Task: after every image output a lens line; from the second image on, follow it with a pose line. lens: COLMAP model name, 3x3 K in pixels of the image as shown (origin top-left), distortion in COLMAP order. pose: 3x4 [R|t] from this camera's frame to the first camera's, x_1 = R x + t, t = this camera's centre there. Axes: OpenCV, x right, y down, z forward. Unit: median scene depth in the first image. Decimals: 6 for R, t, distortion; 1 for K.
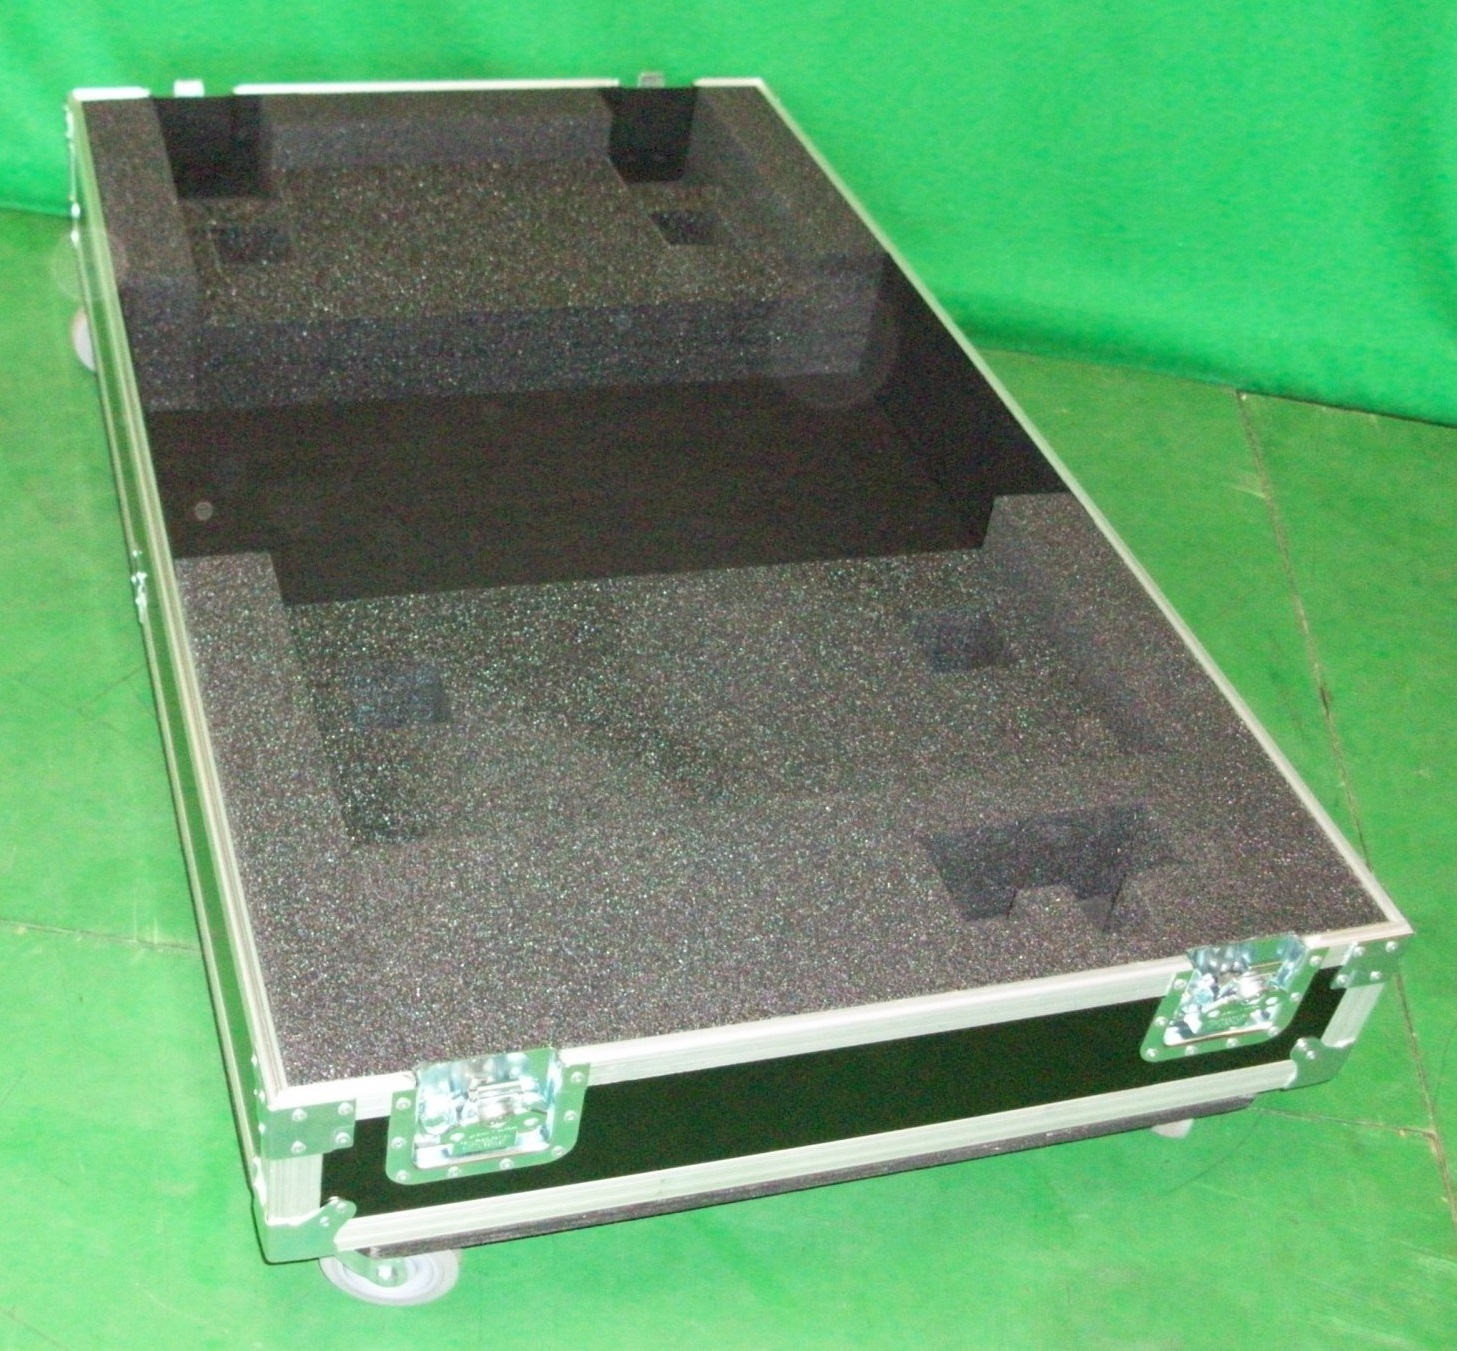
lens RADIAL K [[2157.7, 0, 726.6], [0, 2157.7, 647.8], [0, 0, 1]] dist [-0.158998, 0.018871]
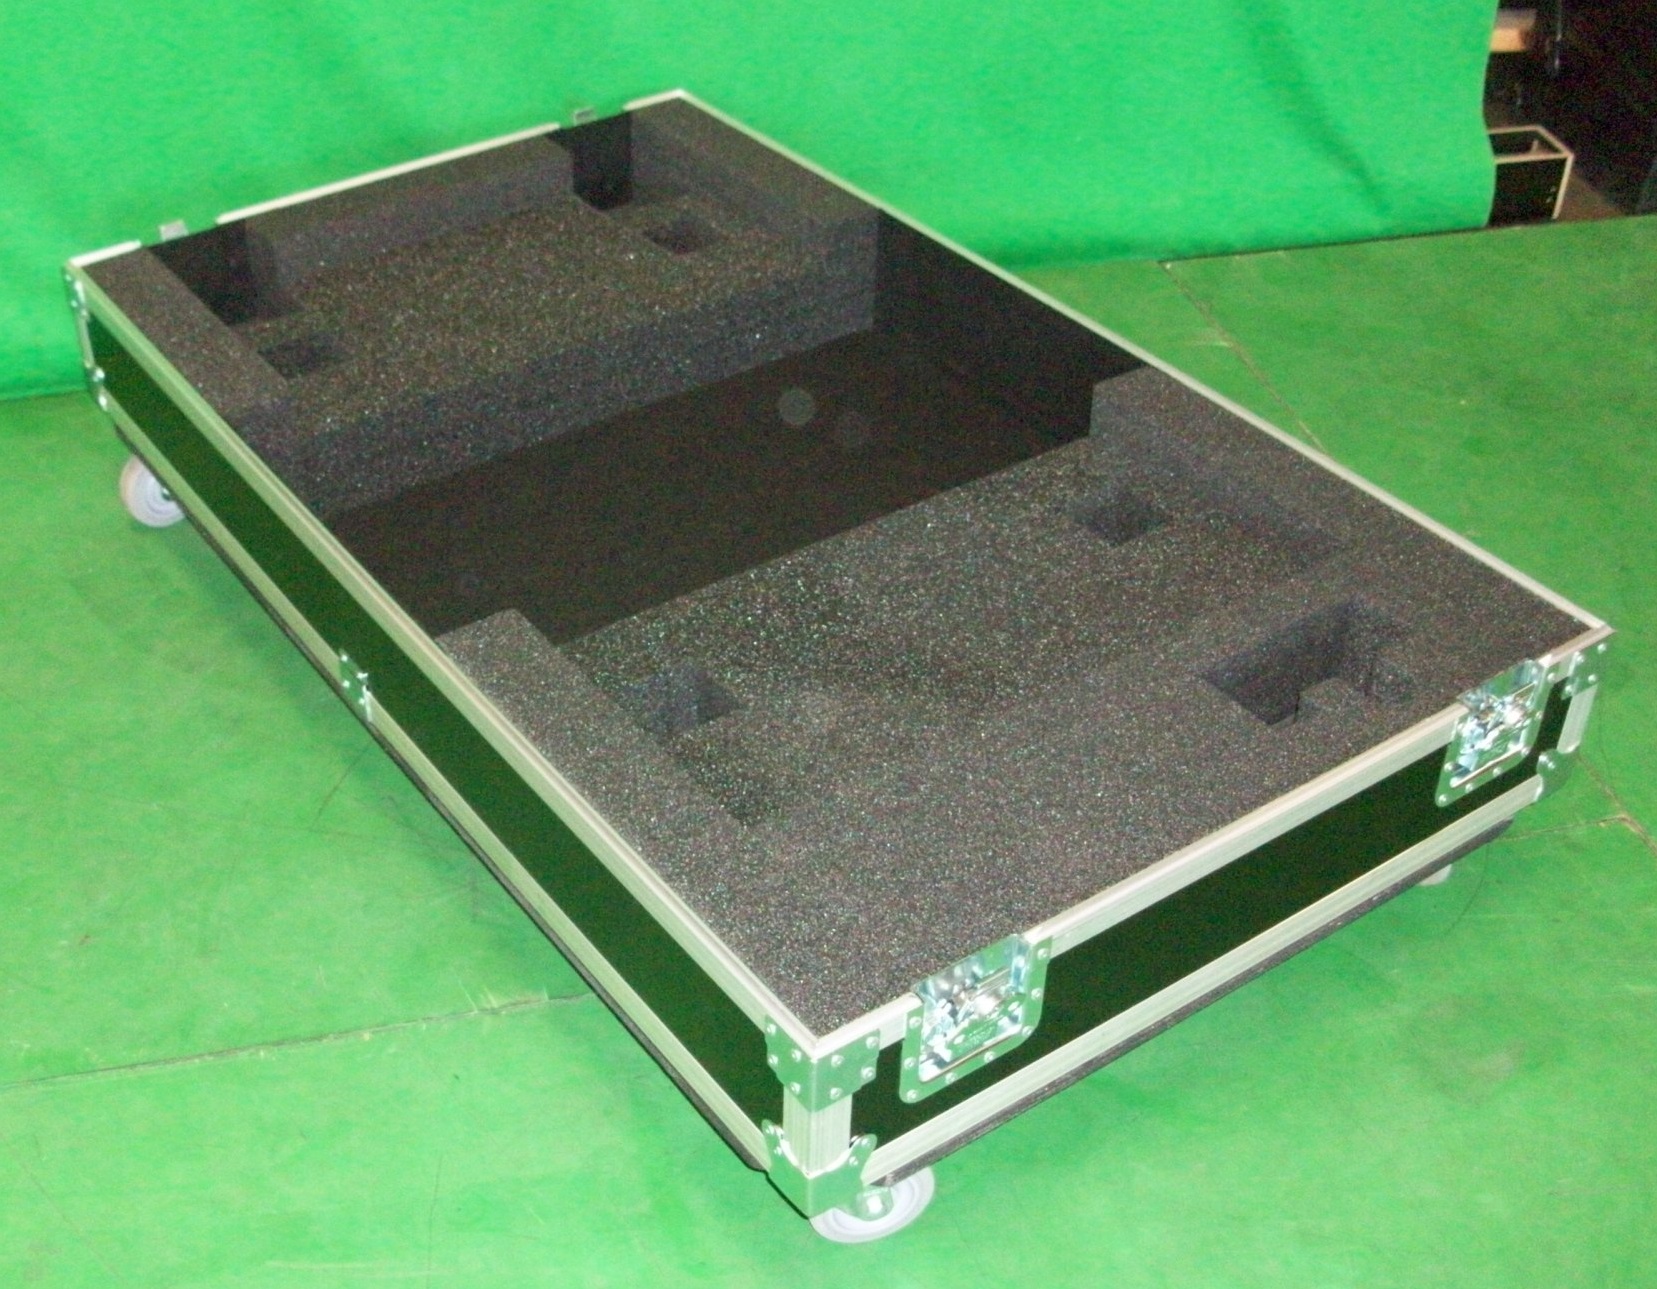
lens RADIAL K [[2137.7, 0, 828.5], [0, 2137.7, 644.5], [0, 0, 1]] dist [-0.154810, -0.027272]
pose [[0.944469, -0.285864, 0.162049, -0.247458], [0.287158, 0.957751, 0.015892, 0.000371], [-0.159746, 0.031524, 0.986655, -0.049486]]
